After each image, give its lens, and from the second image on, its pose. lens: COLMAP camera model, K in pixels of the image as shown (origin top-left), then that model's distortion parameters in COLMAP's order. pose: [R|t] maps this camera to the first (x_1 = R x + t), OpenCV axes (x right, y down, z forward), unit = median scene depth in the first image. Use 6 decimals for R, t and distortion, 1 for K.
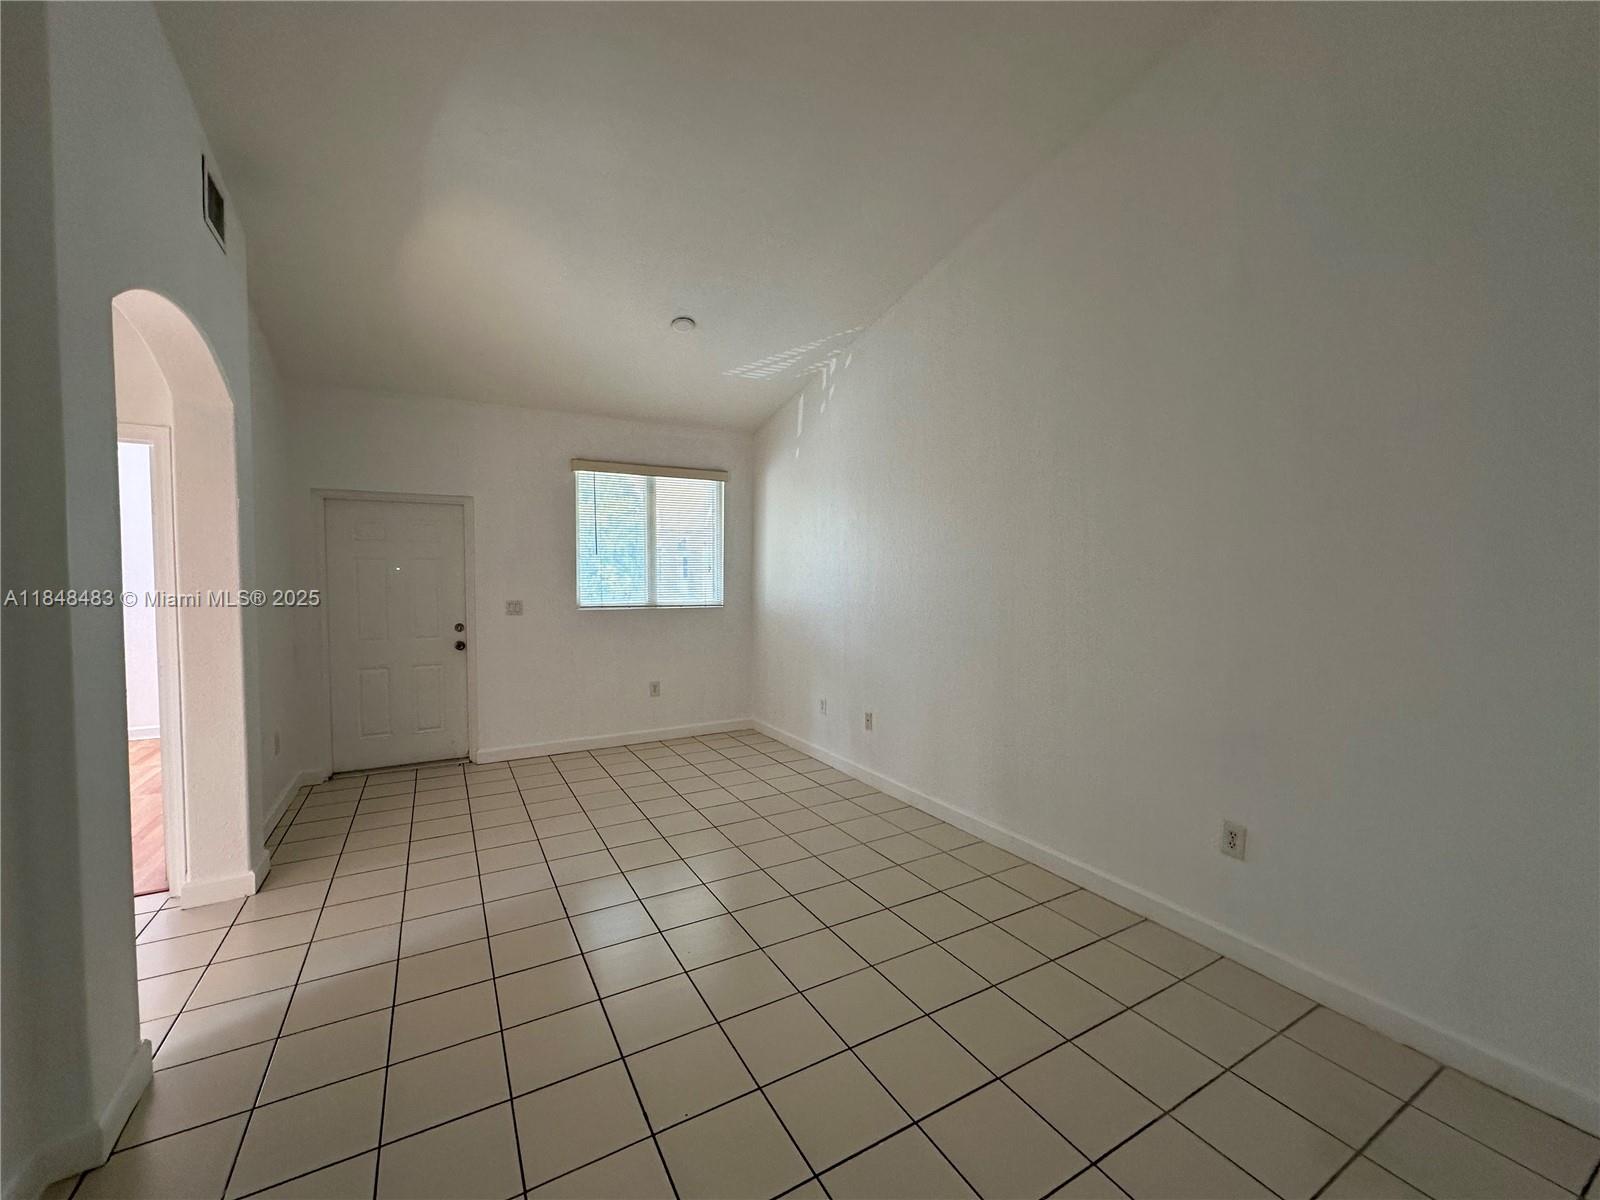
lens RADIAL K [[640.7, 0, 800.0], [0, 640.7, 600.0], [0, 0, 1]] dist [0.000602, 0.000236]
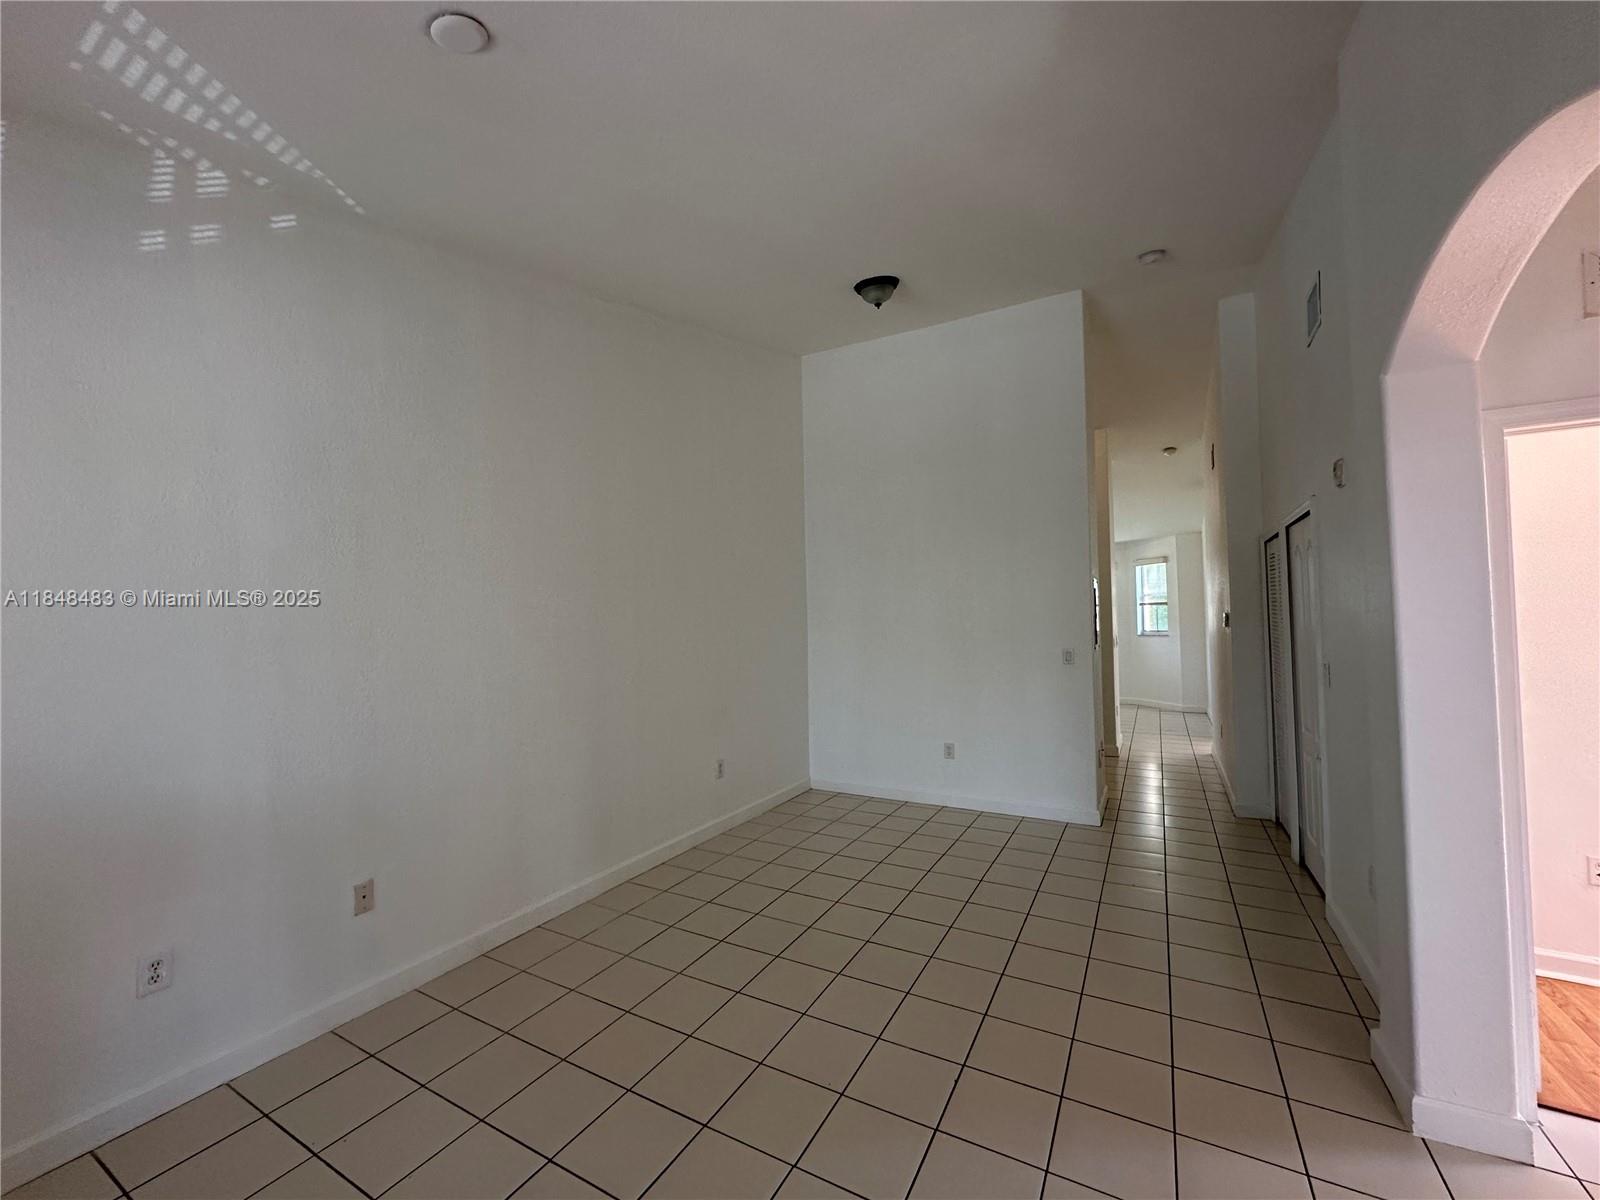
lens RADIAL K [[640.7, 0, 800.0], [0, 640.7, 600.0], [0, 0, 1]] dist [0.000602, 0.000236]
pose [[-0.520150, 0.029802, 0.853555, -0.578829], [0.041409, 0.999096, -0.009649, -0.052145], [-0.853071, 0.030326, -0.520914, 0.948945]]
